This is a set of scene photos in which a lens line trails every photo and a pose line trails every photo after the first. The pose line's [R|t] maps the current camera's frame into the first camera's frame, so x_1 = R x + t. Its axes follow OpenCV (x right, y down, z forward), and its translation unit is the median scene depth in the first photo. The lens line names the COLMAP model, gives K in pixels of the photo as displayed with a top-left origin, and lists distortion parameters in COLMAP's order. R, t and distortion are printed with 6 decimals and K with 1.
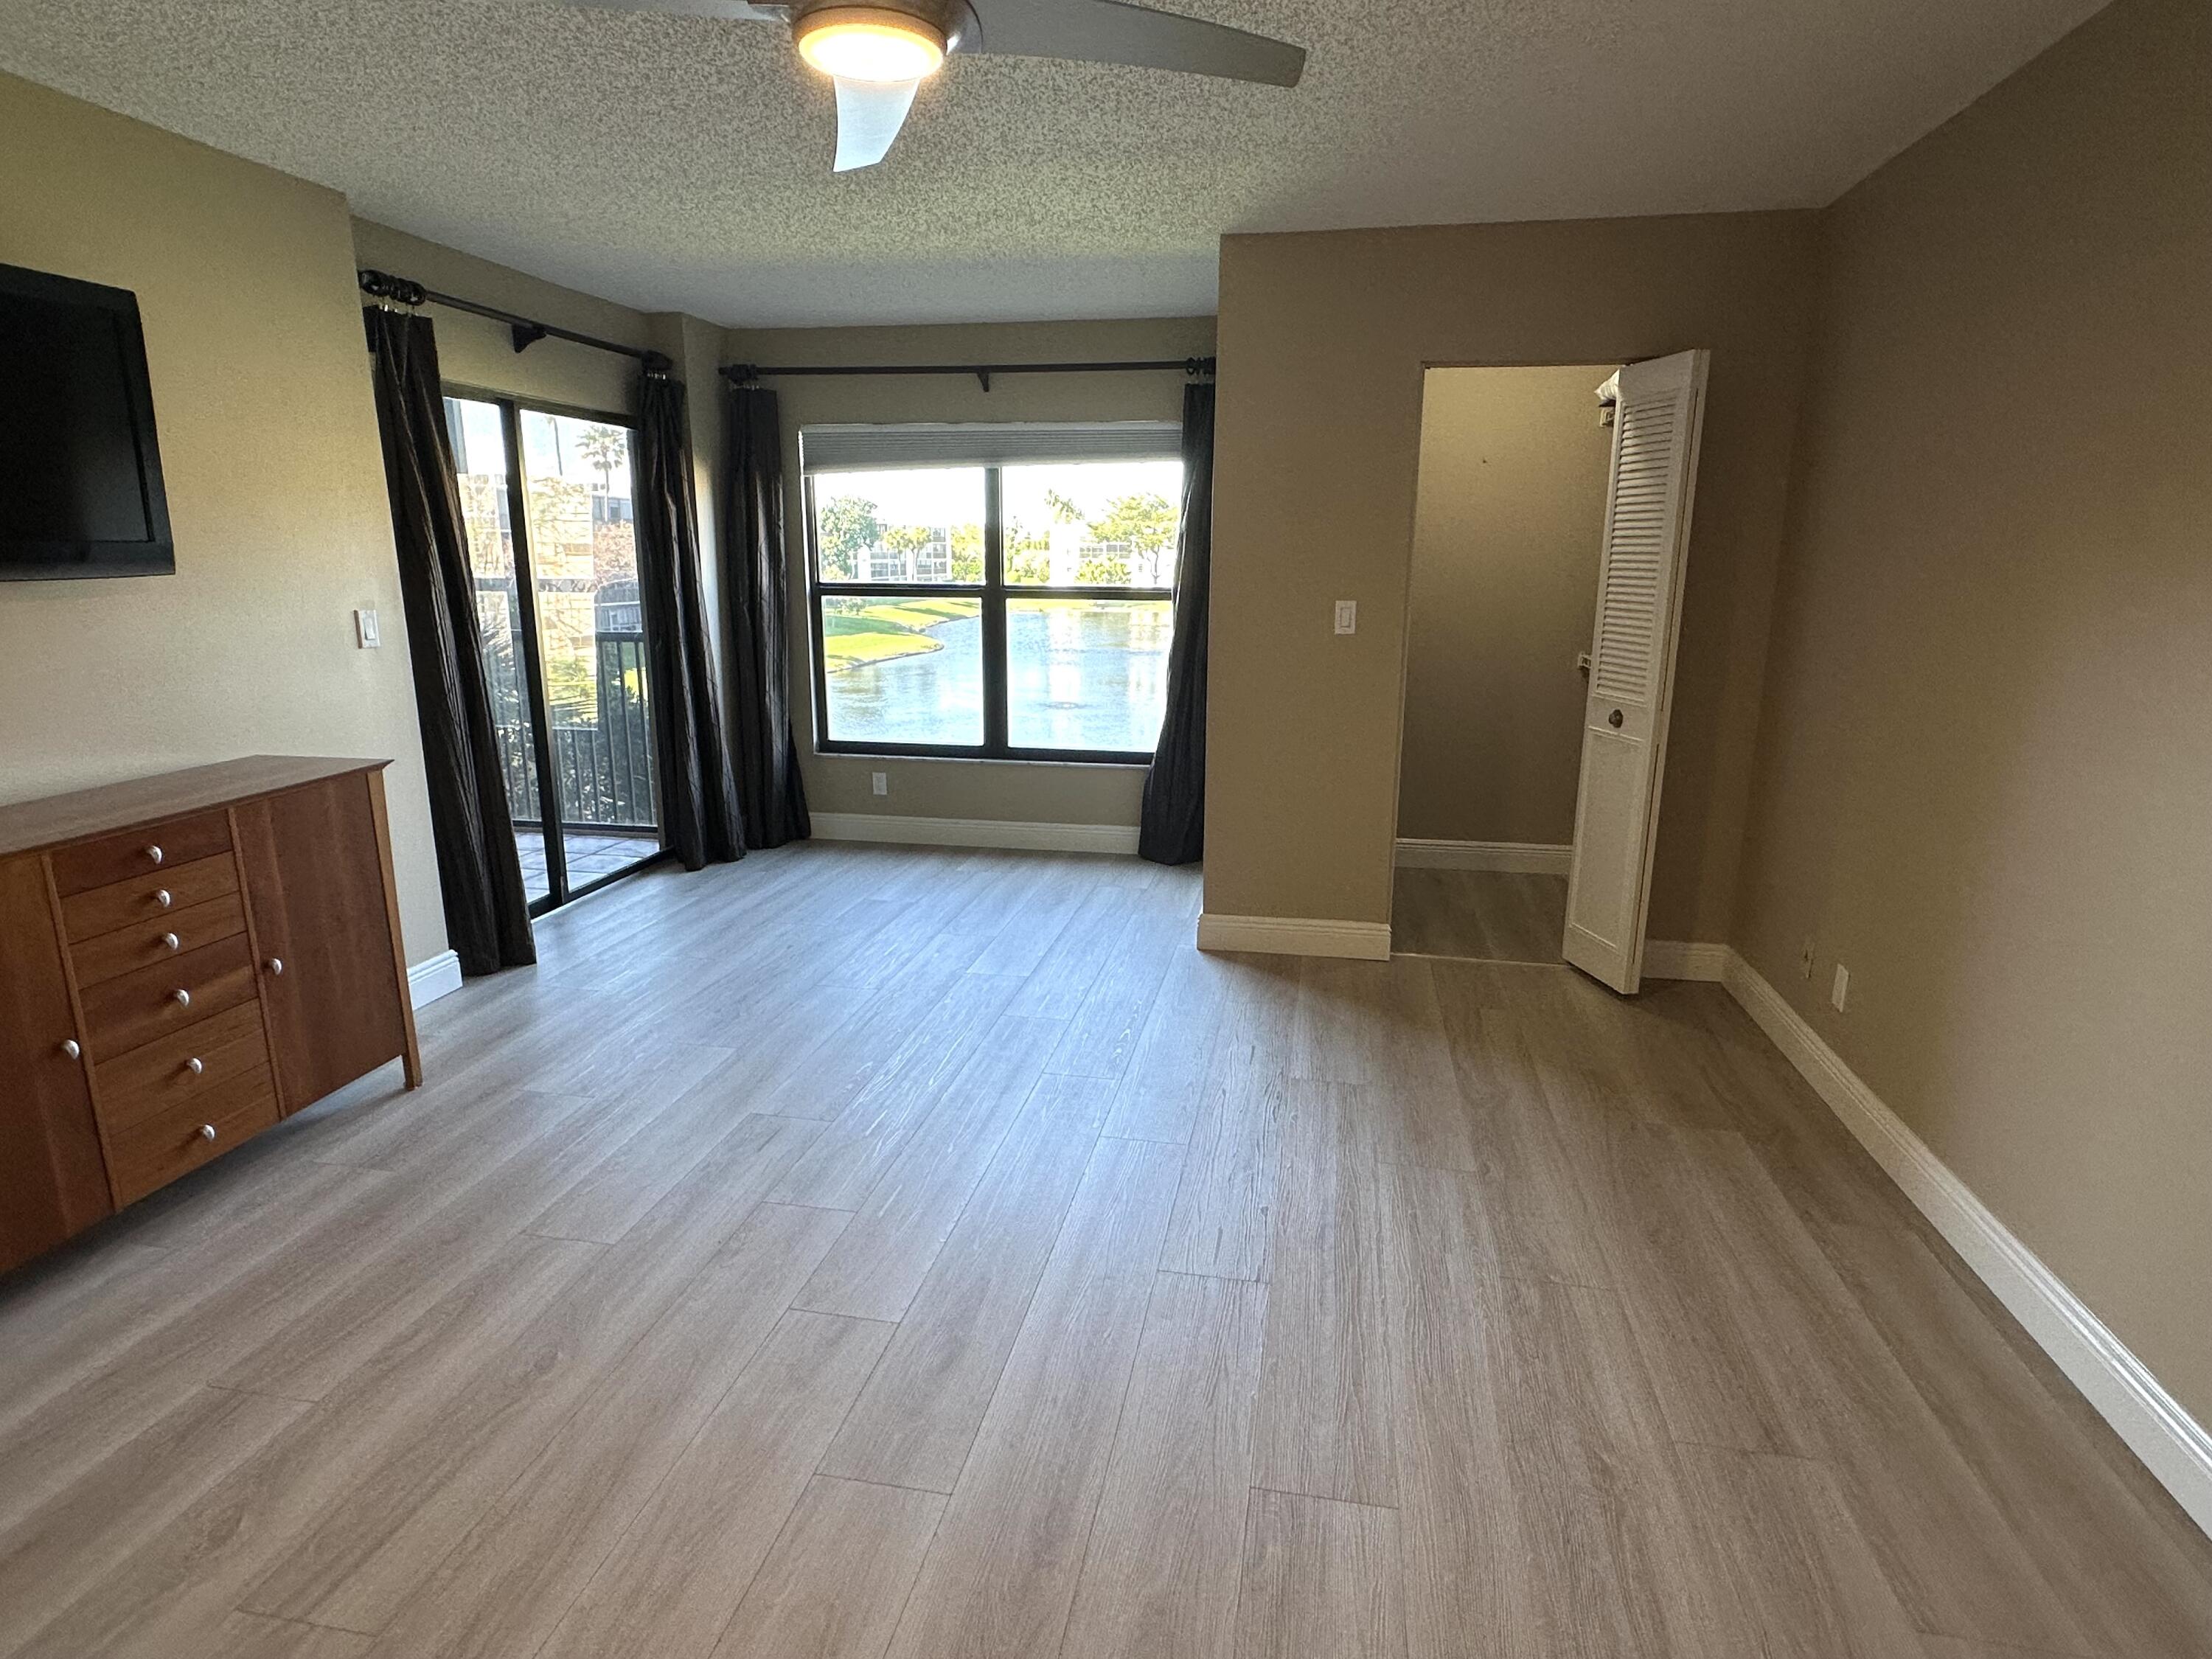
lens RADIAL K [[1192.8, 0, 1105.6], [0, 1192.8, 835.8], [0, 0, 1]] dist [-0.000443, 0.000875]
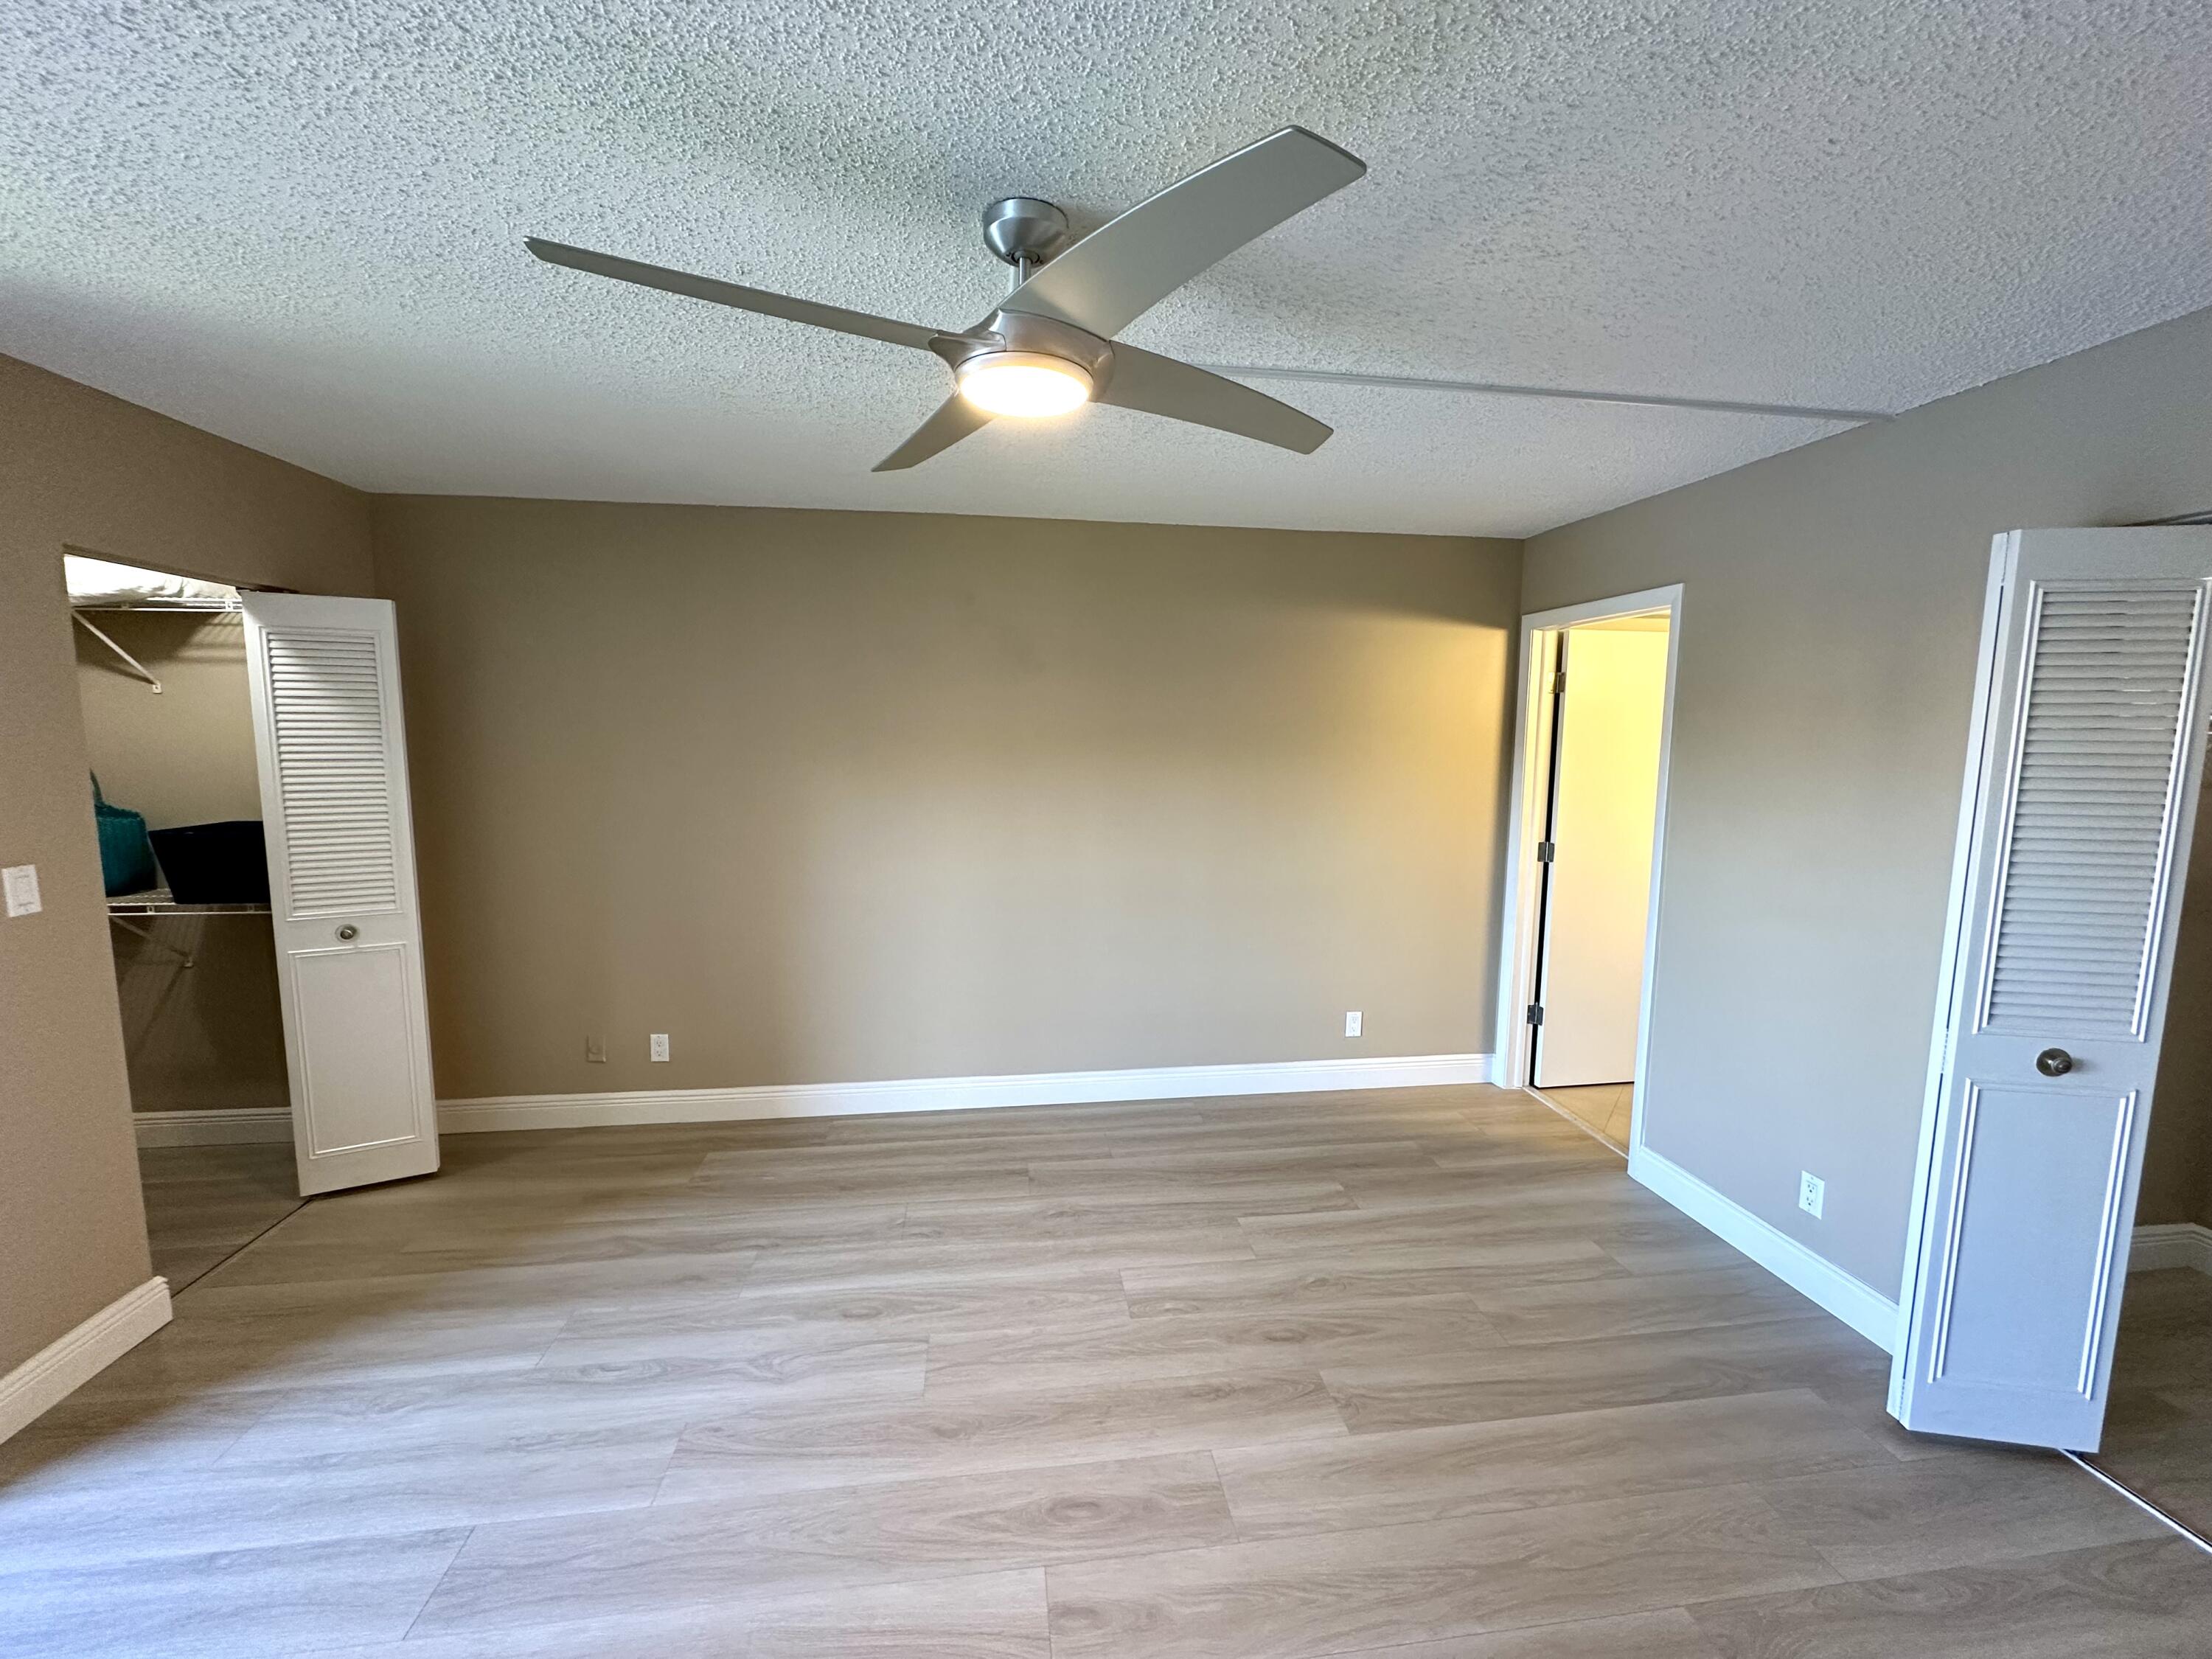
lens RADIAL K [[891.1, 0, 1106.0], [0, 891.1, 829.5], [0, 0, 1]] dist [-0.000177, -0.000112]
pose [[-0.324334, -0.115258, 0.938895, -0.632240], [0.210596, 0.958841, 0.190456, -0.247635], [-0.922202, 0.259499, -0.286712, 0.769562]]
